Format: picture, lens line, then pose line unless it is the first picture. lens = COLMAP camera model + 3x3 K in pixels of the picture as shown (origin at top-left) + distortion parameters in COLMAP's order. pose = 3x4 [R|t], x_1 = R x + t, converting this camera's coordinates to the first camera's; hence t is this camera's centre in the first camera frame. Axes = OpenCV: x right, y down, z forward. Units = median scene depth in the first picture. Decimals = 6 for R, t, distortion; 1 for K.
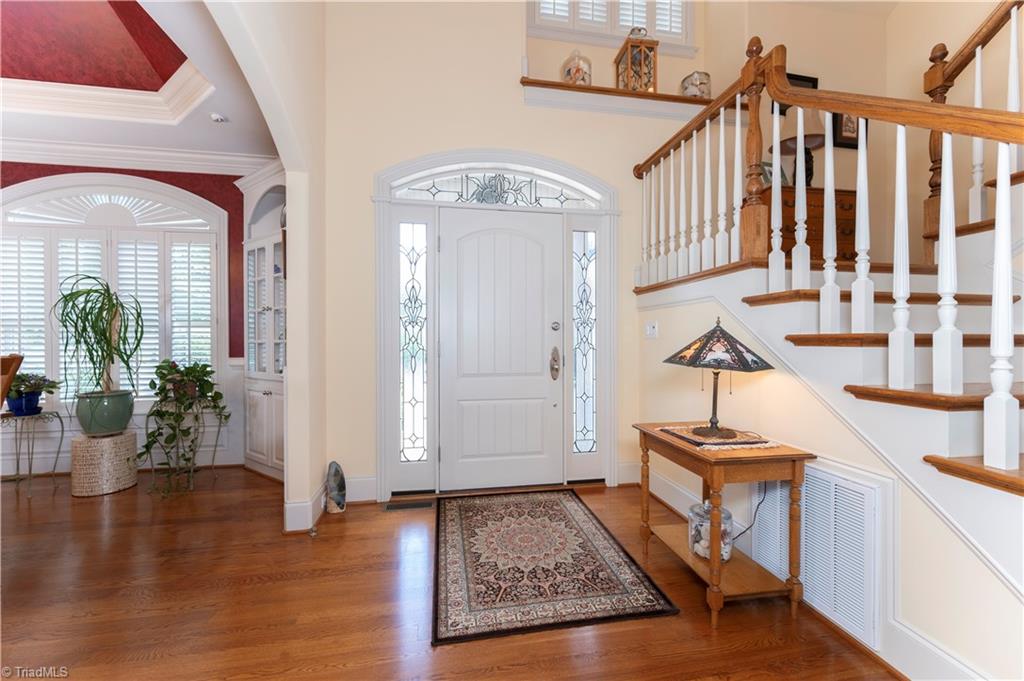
lens RADIAL K [[399.9, 0, 516.5], [0, 399.9, 342.0], [0, 0, 1]] dist [-0.003116, 0.000084]
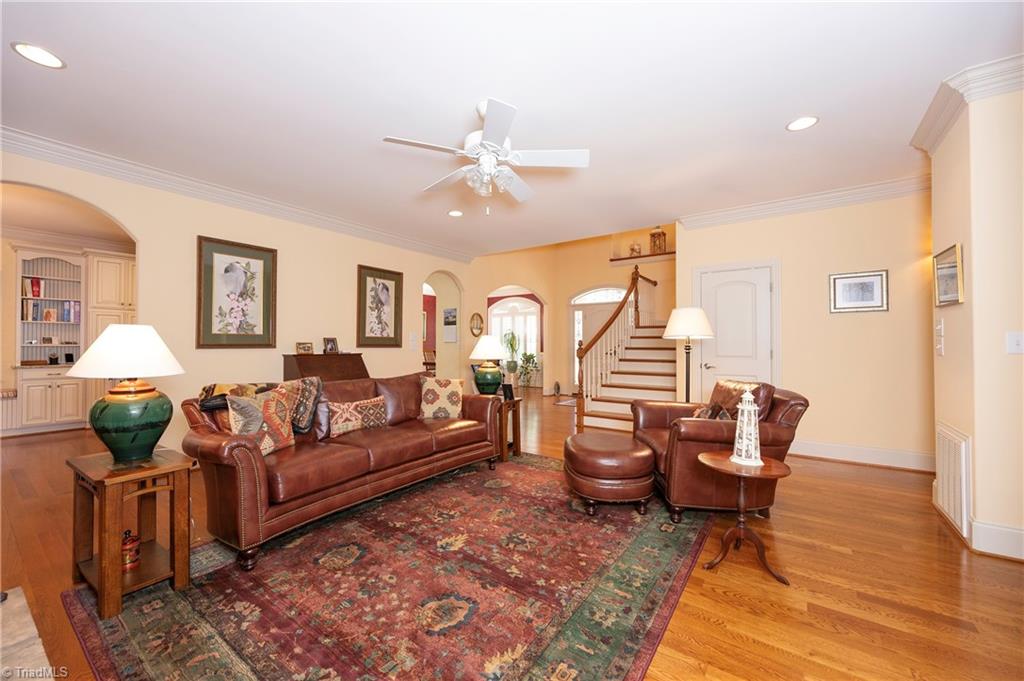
lens RADIAL K [[399.9, 0, 510.9], [0, 399.9, 336.4], [0, 0, 1]] dist [-0.003116, 0.000084]
pose [[0.698789, -0.005922, -0.715303, 1.587879], [-0.001984, 0.999946, -0.010218, -0.061574], [0.715325, 0.008559, 0.698739, -1.577439]]
